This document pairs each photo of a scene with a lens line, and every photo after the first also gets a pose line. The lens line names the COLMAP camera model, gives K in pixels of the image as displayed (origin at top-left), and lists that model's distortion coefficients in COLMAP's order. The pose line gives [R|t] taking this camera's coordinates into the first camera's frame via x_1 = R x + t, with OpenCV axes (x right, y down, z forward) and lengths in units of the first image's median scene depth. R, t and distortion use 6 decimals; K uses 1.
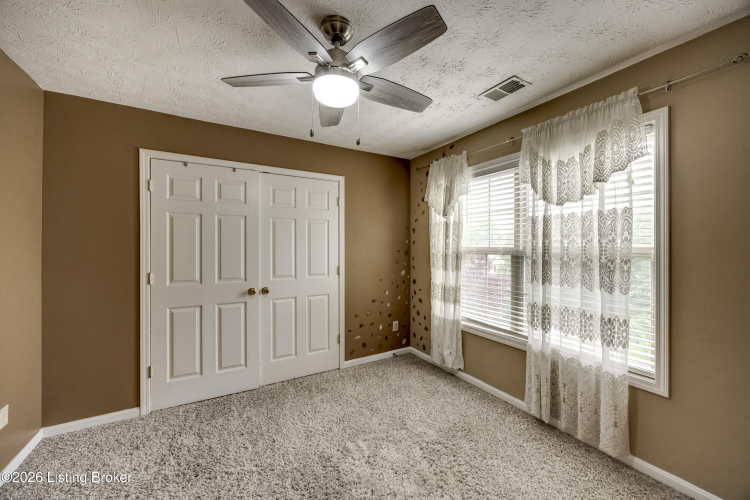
lens RADIAL K [[285.3, 0, 377.3], [0, 285.3, 249.8], [0, 0, 1]] dist [0.000036, 0.000038]
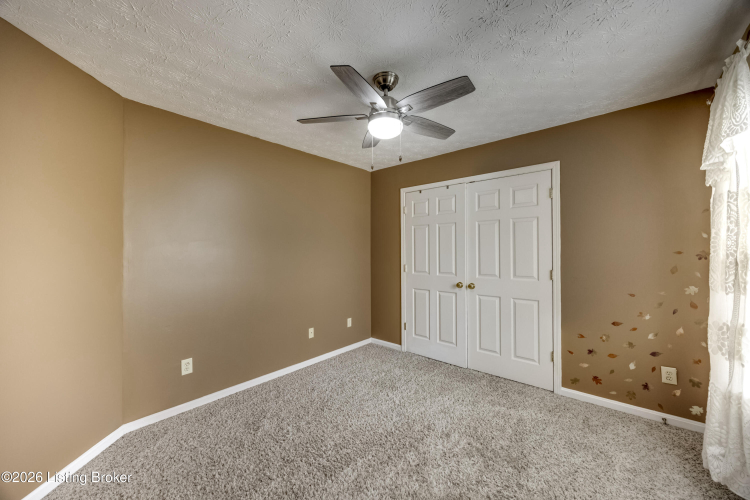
lens RADIAL K [[285.3, 0, 377.3], [0, 285.3, 249.8], [0, 0, 1]] dist [0.000036, 0.000038]
pose [[0.325999, -0.001796, -0.945369, 0.553061], [-0.001377, 0.999996, -0.002374, 0.001835], [0.945369, 0.002076, 0.325995, 0.267919]]
